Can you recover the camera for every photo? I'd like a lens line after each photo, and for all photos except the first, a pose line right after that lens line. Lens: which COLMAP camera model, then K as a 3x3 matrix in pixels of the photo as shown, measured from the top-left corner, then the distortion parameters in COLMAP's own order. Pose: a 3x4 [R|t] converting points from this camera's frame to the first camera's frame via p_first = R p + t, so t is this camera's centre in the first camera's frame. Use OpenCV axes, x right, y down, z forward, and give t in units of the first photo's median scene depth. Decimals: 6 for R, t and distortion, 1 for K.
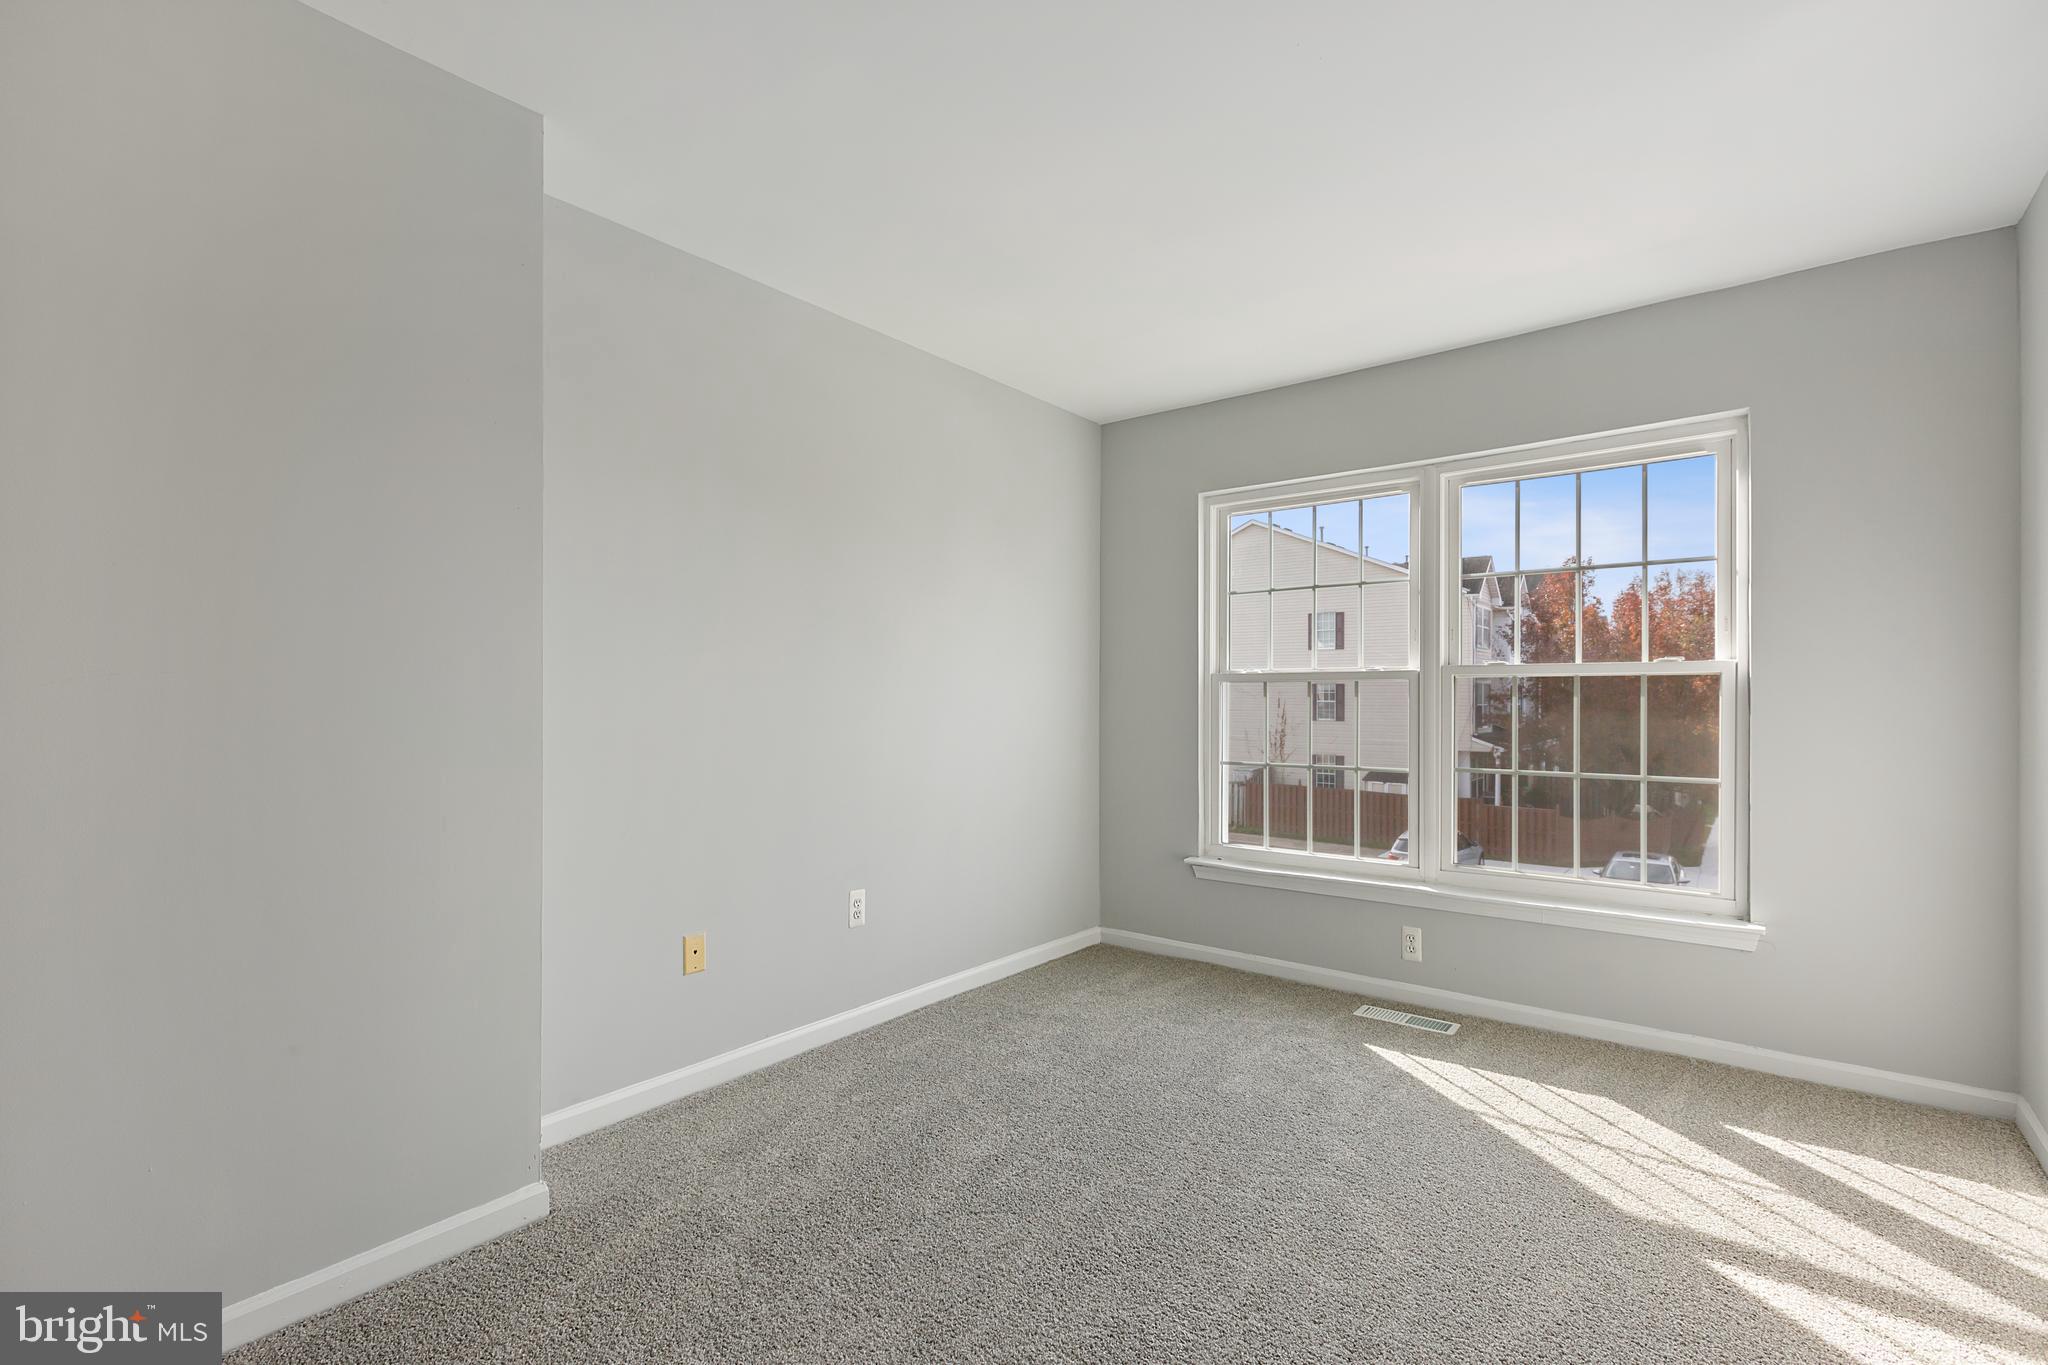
lens RADIAL K [[916.5, 0, 1018.1], [0, 916.5, 684.0], [0, 0, 1]] dist [0.003509, -0.000650]
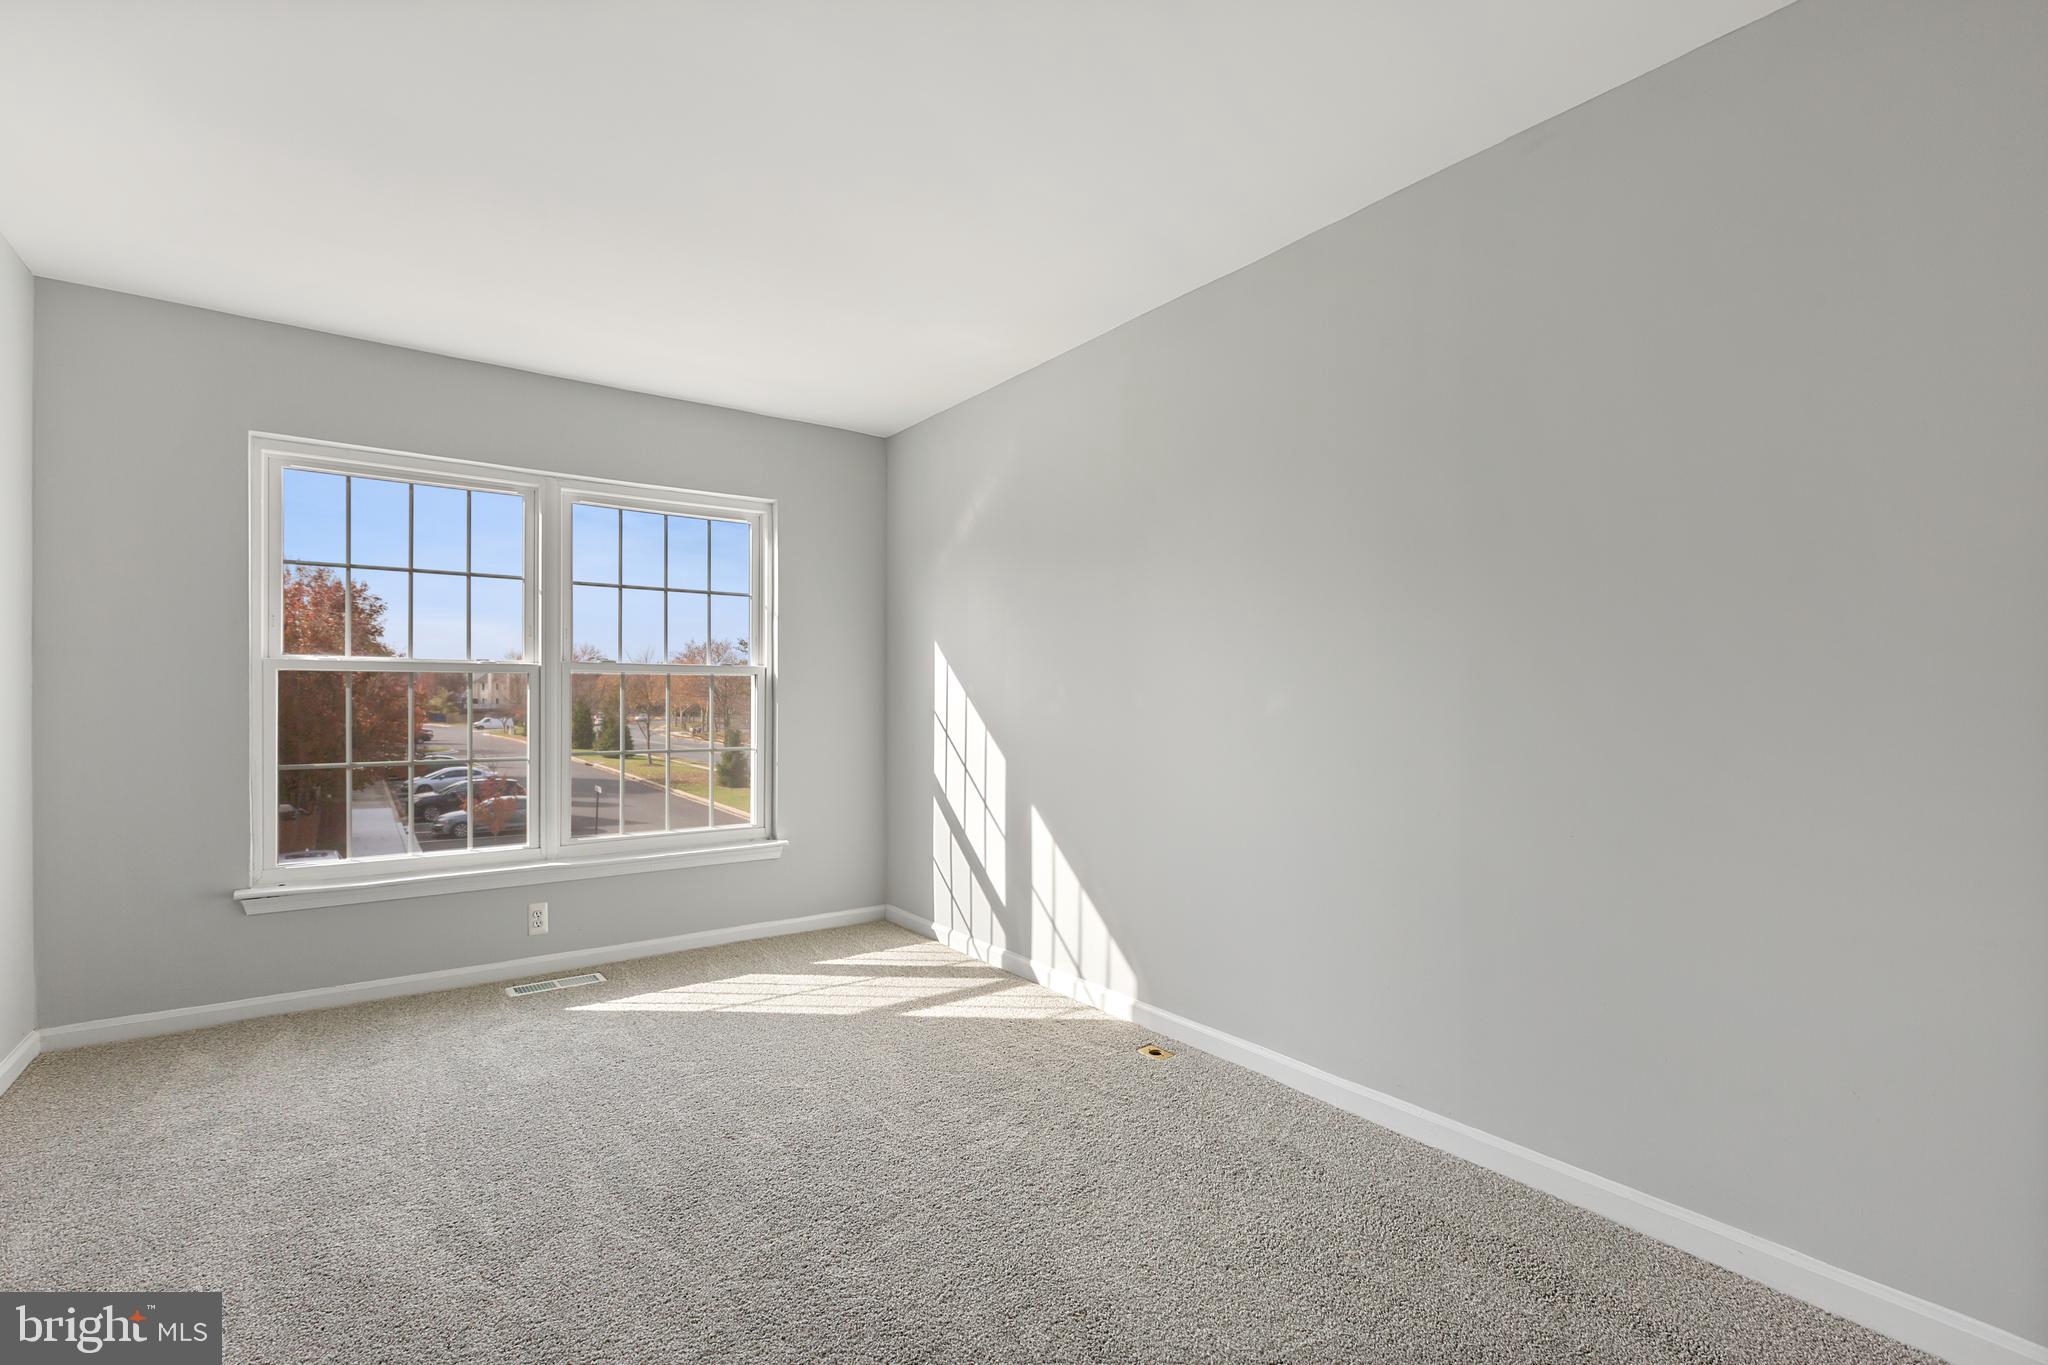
lens RADIAL K [[916.5, 0, 1018.1], [0, 916.5, 684.0], [0, 0, 1]] dist [0.003509, -0.000650]
pose [[0.275607, 0.012665, 0.961187, -0.540210], [-0.018833, 0.999792, -0.007774, 0.006700], [-0.961086, -0.015959, 0.275788, 0.197876]]
